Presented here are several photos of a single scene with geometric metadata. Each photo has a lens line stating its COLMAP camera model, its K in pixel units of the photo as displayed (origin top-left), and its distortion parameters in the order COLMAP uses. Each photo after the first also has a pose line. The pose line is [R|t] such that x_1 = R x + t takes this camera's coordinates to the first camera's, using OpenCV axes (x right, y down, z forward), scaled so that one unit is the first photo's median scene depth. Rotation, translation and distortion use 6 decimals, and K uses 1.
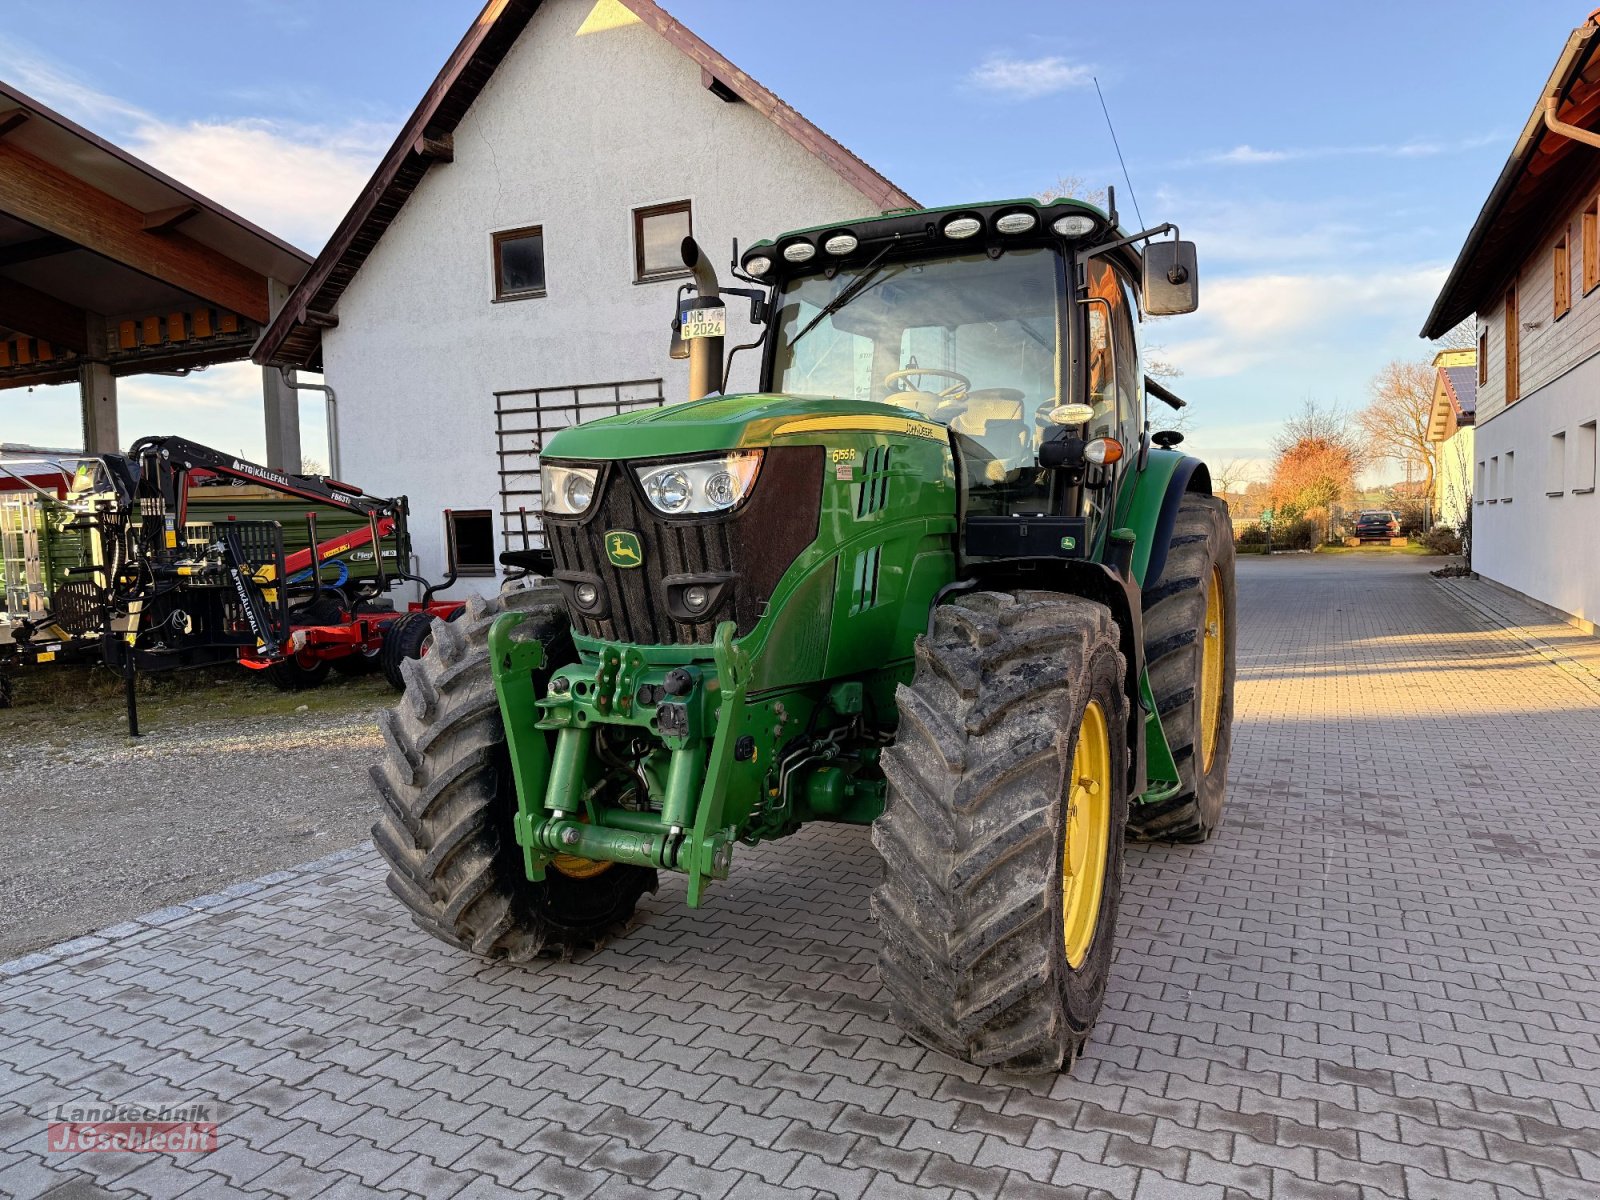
lens RADIAL K [[1124.4, 0, 798.6], [0, 1124.4, 604.3], [0, 0, 1]] dist [0.034284, -0.040151]
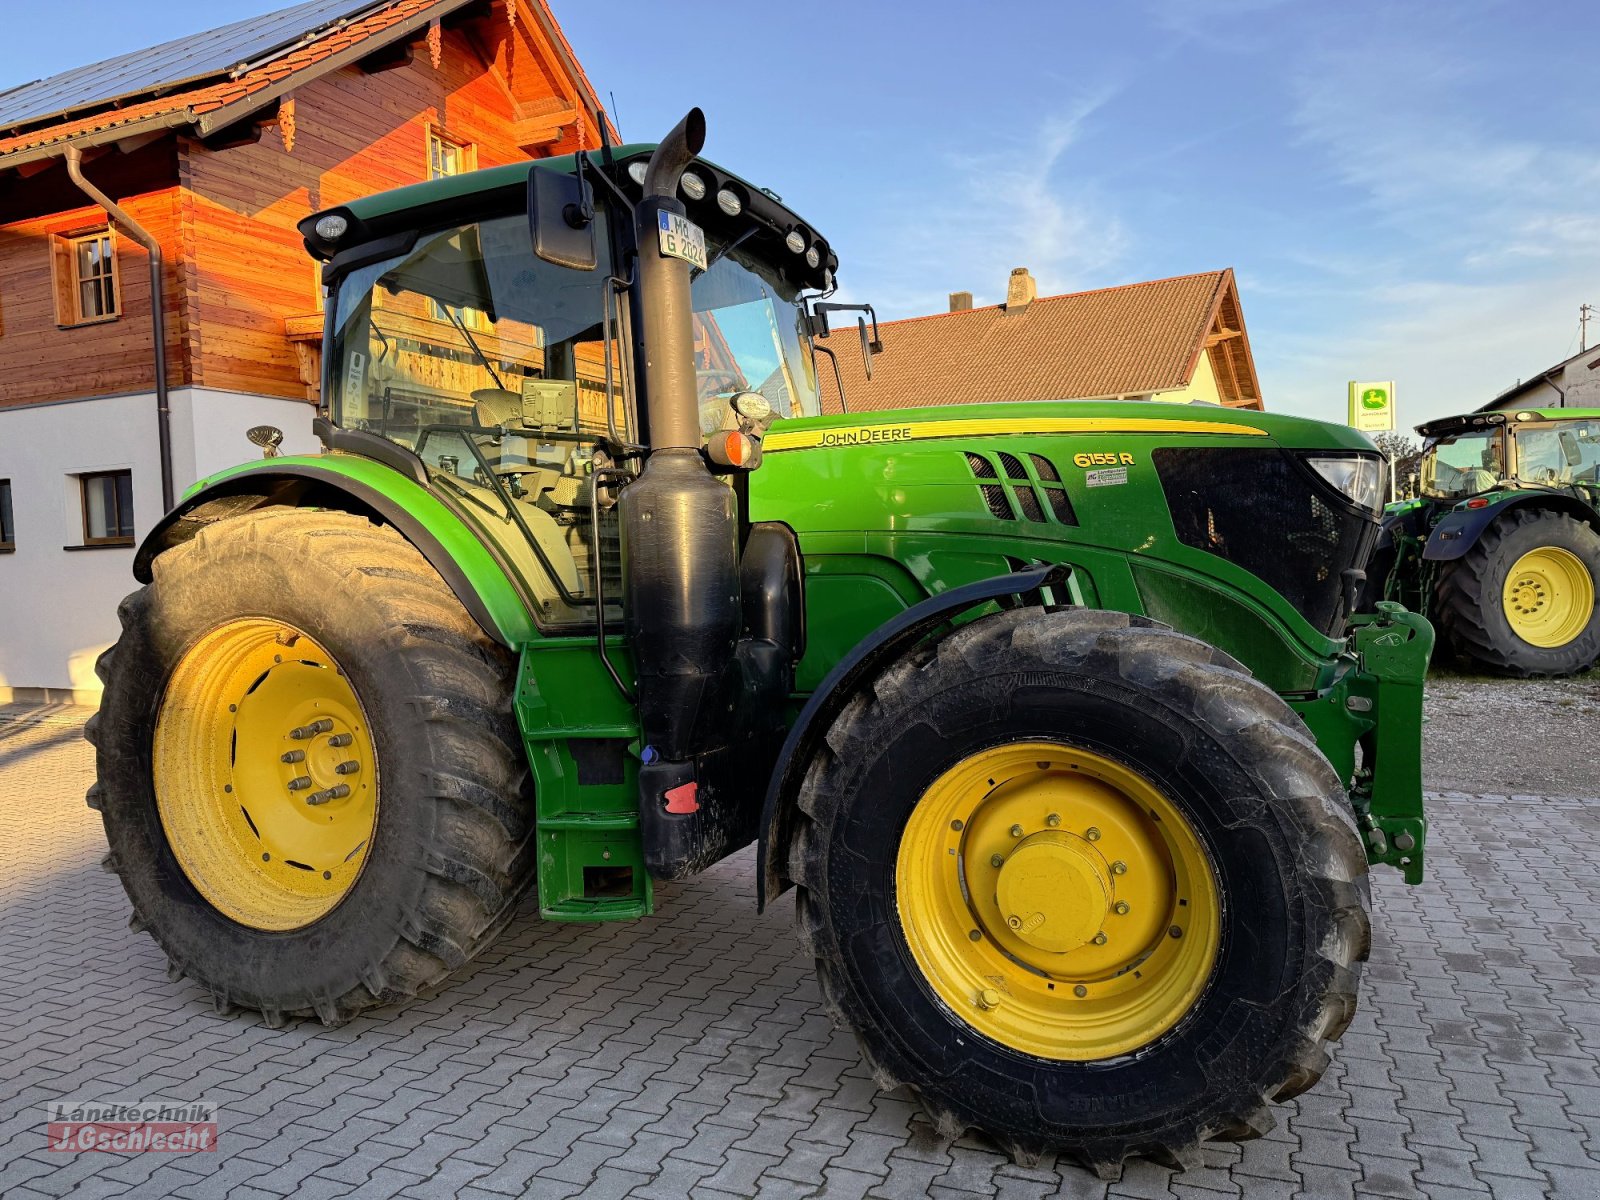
lens RADIAL K [[1124.4, 0, 794.4], [0, 1124.4, 596.8], [0, 0, 1]] dist [0.034284, -0.040151]
pose [[-0.041151, -0.023087, 0.998886, -1.034597], [0.101854, 0.994428, 0.027180, -0.073343], [-0.993948, 0.102859, -0.038570, 1.347147]]
